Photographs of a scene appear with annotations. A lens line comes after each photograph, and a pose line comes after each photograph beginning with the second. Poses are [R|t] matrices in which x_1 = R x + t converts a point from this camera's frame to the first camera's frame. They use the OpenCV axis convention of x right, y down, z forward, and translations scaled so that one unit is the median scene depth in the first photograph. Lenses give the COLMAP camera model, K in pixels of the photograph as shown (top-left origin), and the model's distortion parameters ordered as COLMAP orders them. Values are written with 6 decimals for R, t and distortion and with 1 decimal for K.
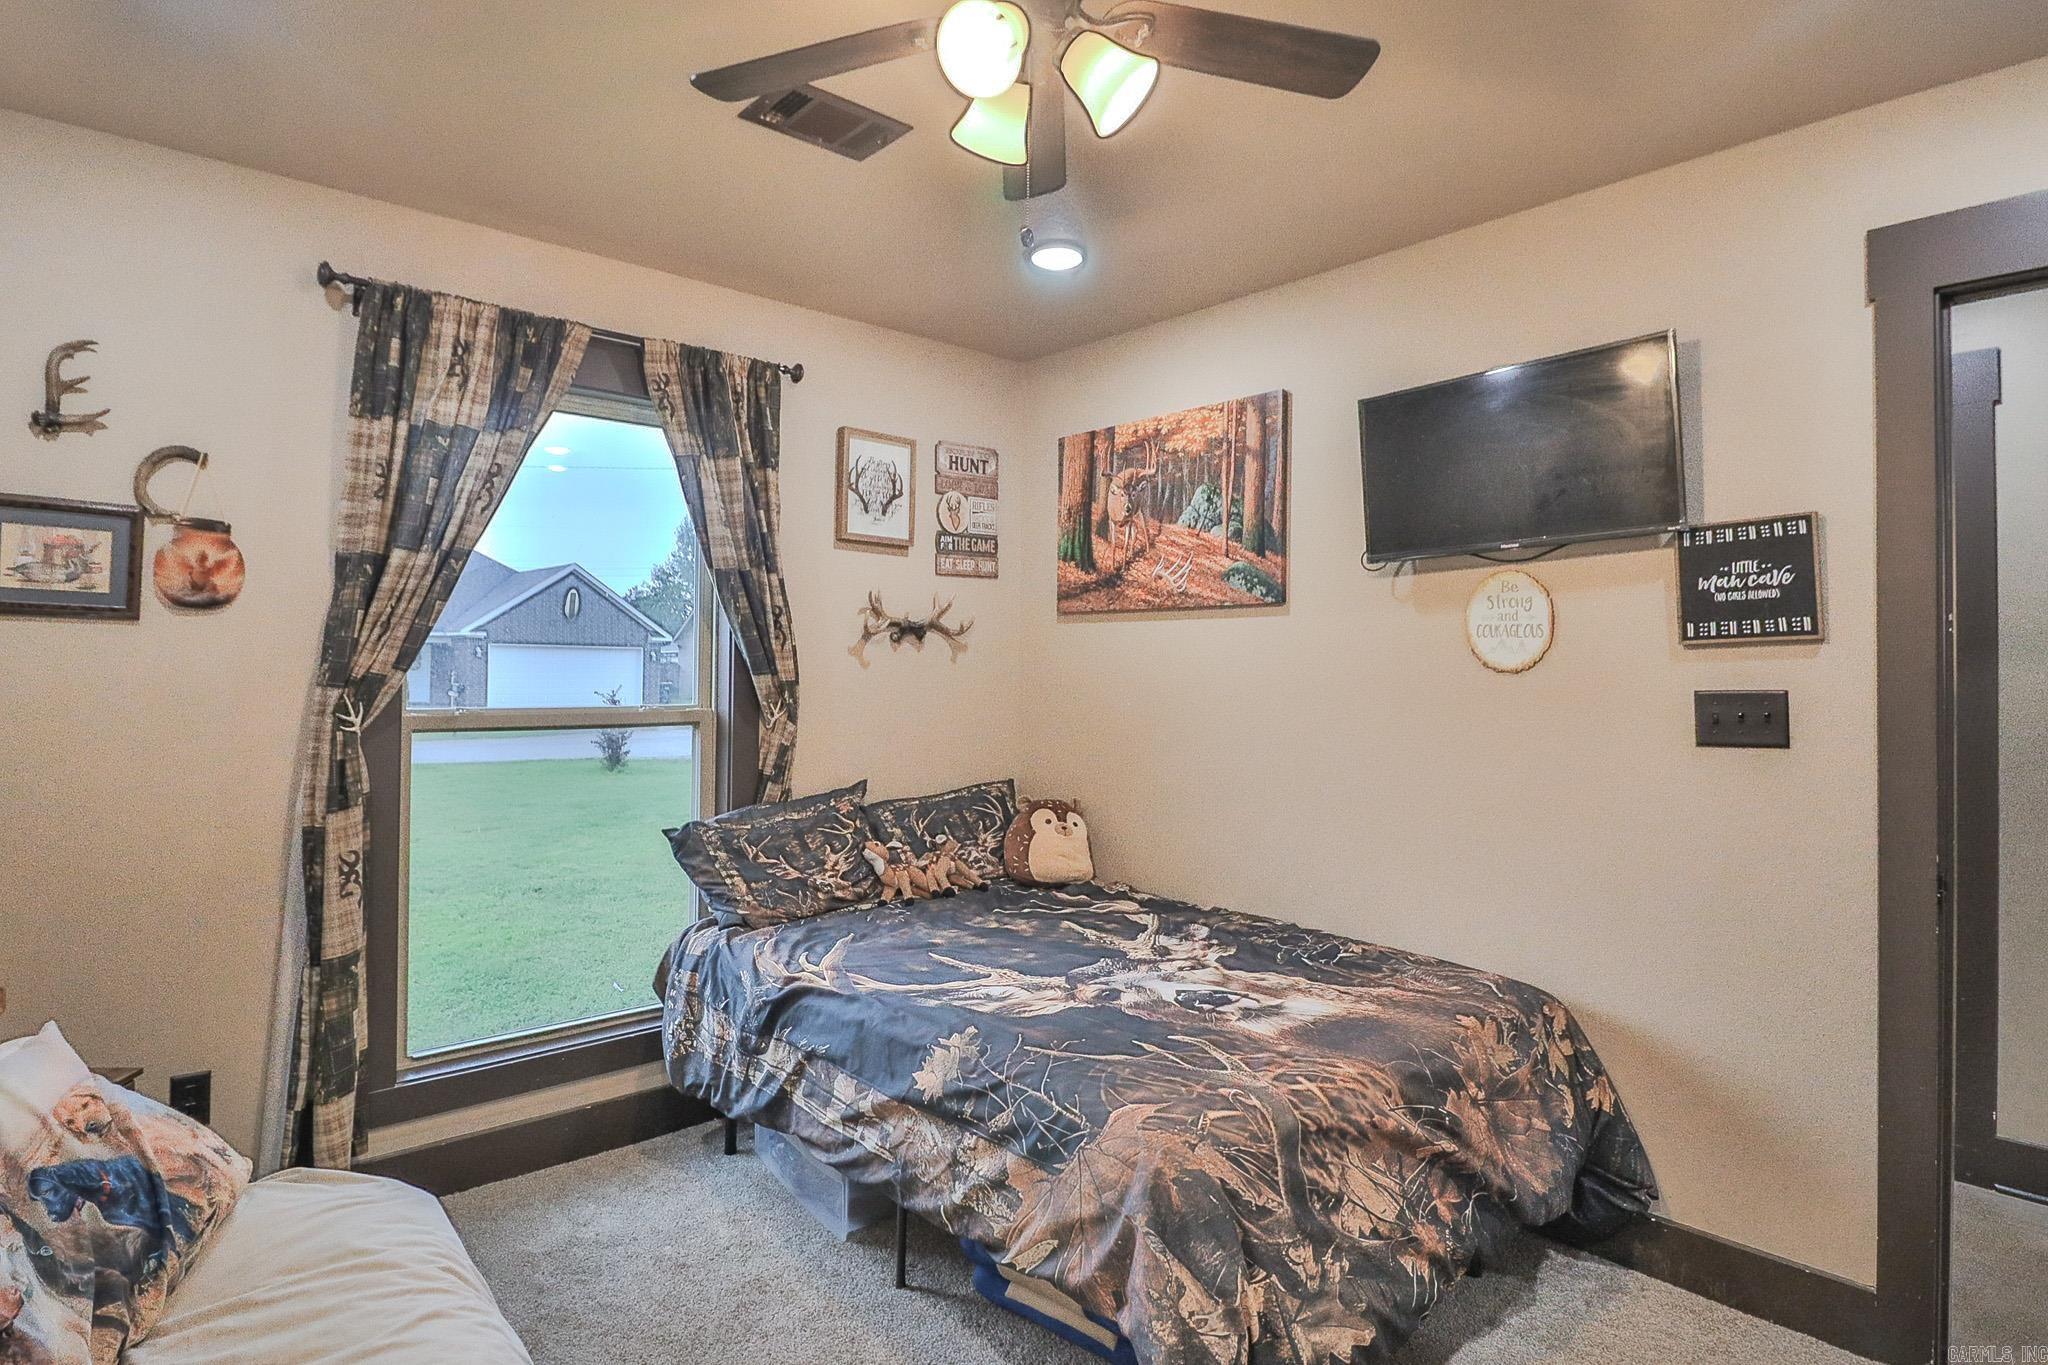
lens RADIAL K [[1057.9, 0, 1024.7], [0, 1057.9, 655.9], [0, 0, 1]] dist [-0.007218, -0.001235]
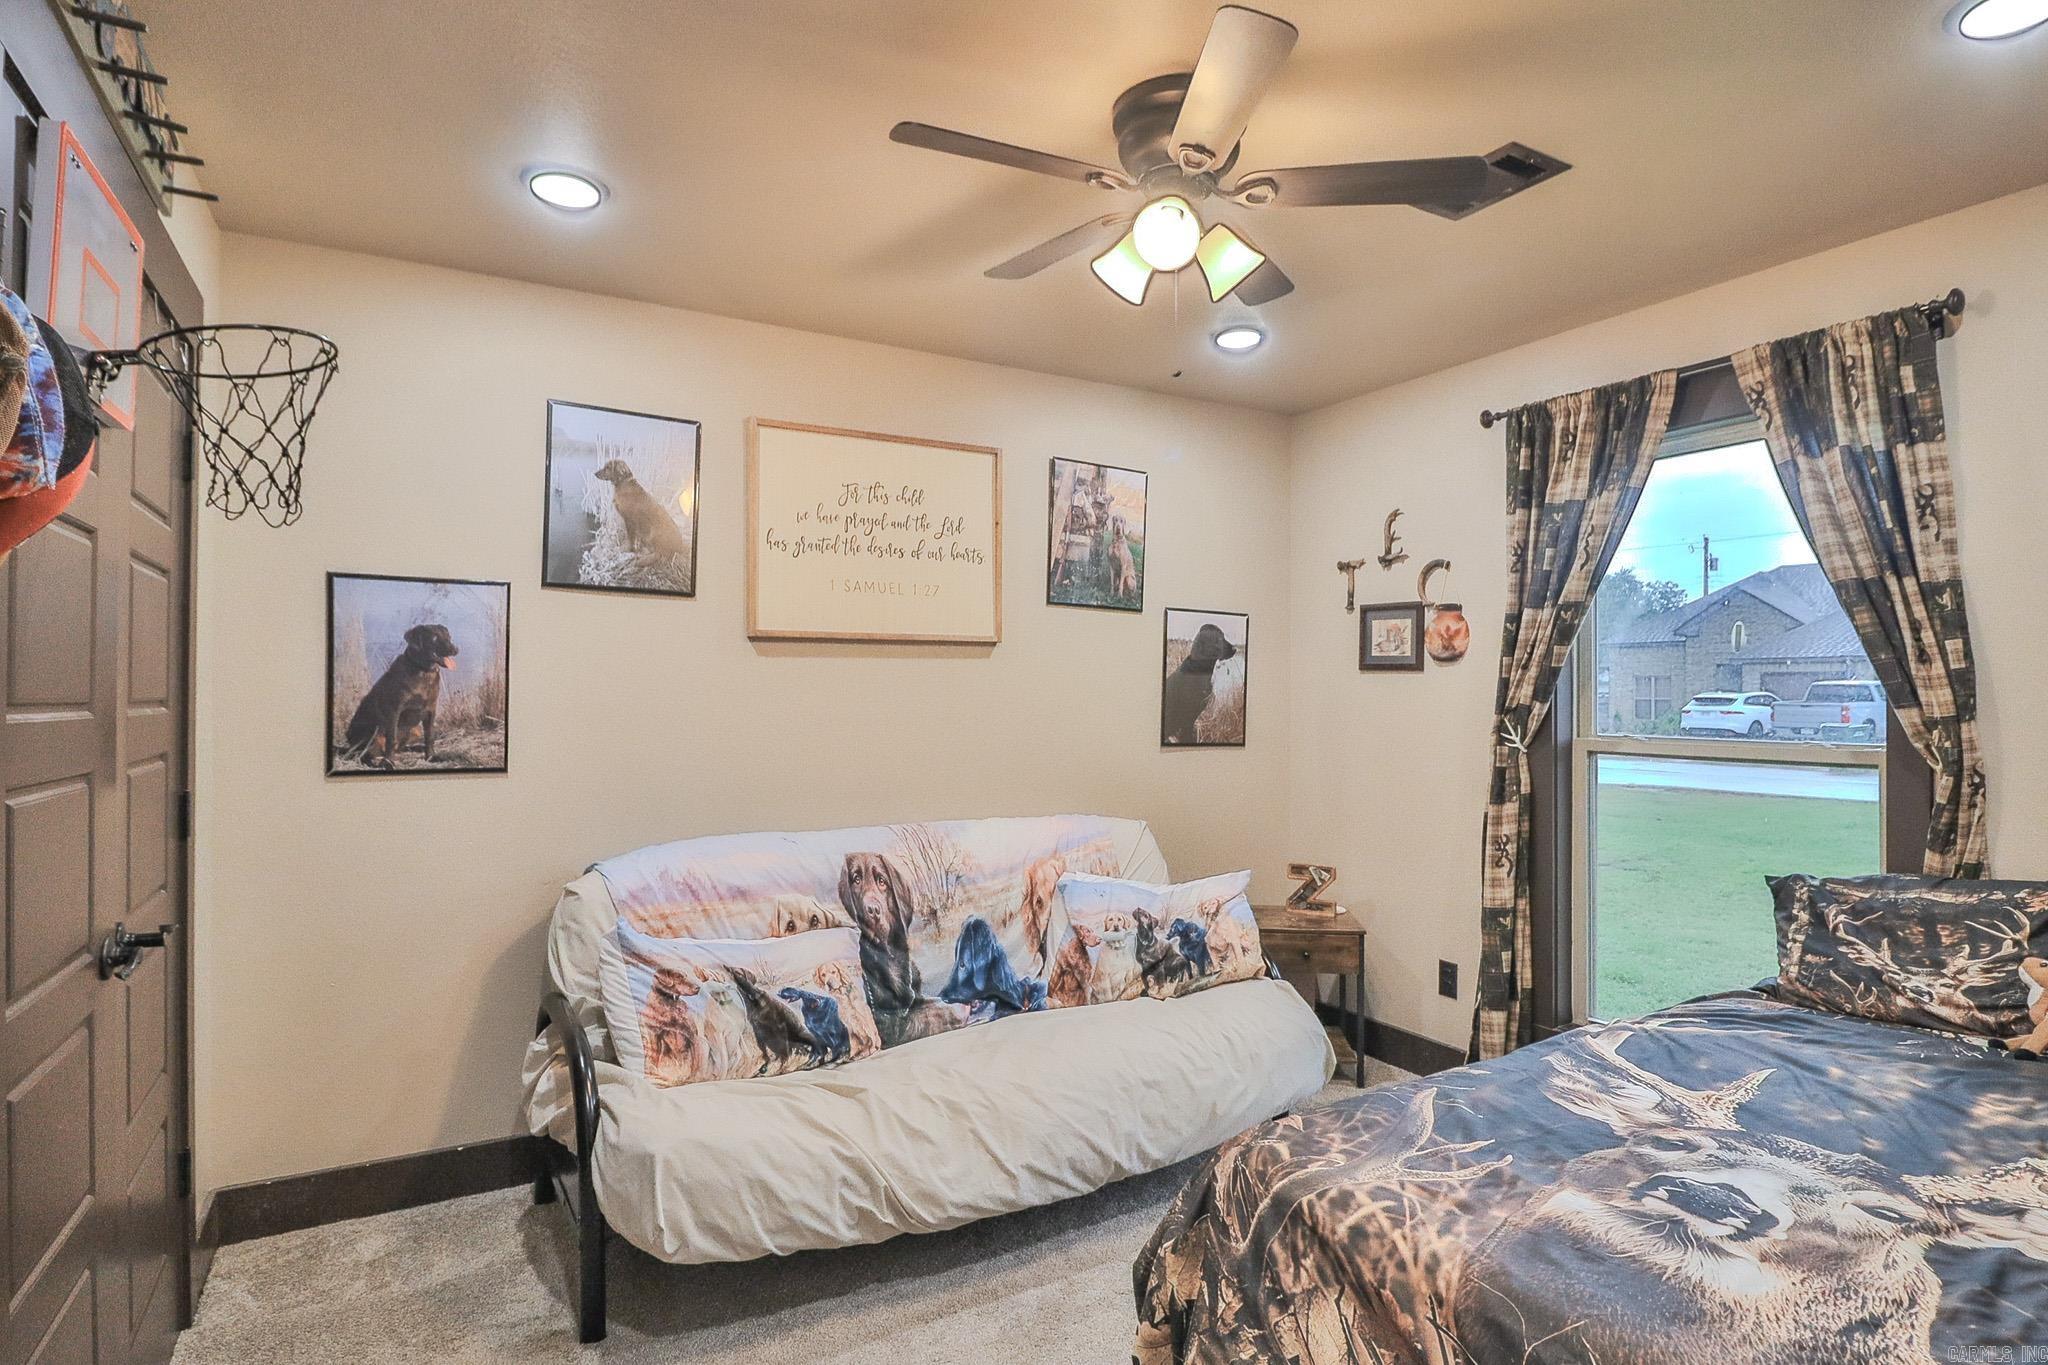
lens RADIAL K [[1055.3, 0, 1024.0], [0, 1055.3, 682.5], [0, 0, 1]] dist [0.000669, -0.014508]
pose [[-0.189443, -0.019854, -0.981691, 0.806113], [0.007278, 0.999740, -0.021624, 0.013696], [0.981865, -0.011241, -0.189249, 0.641367]]
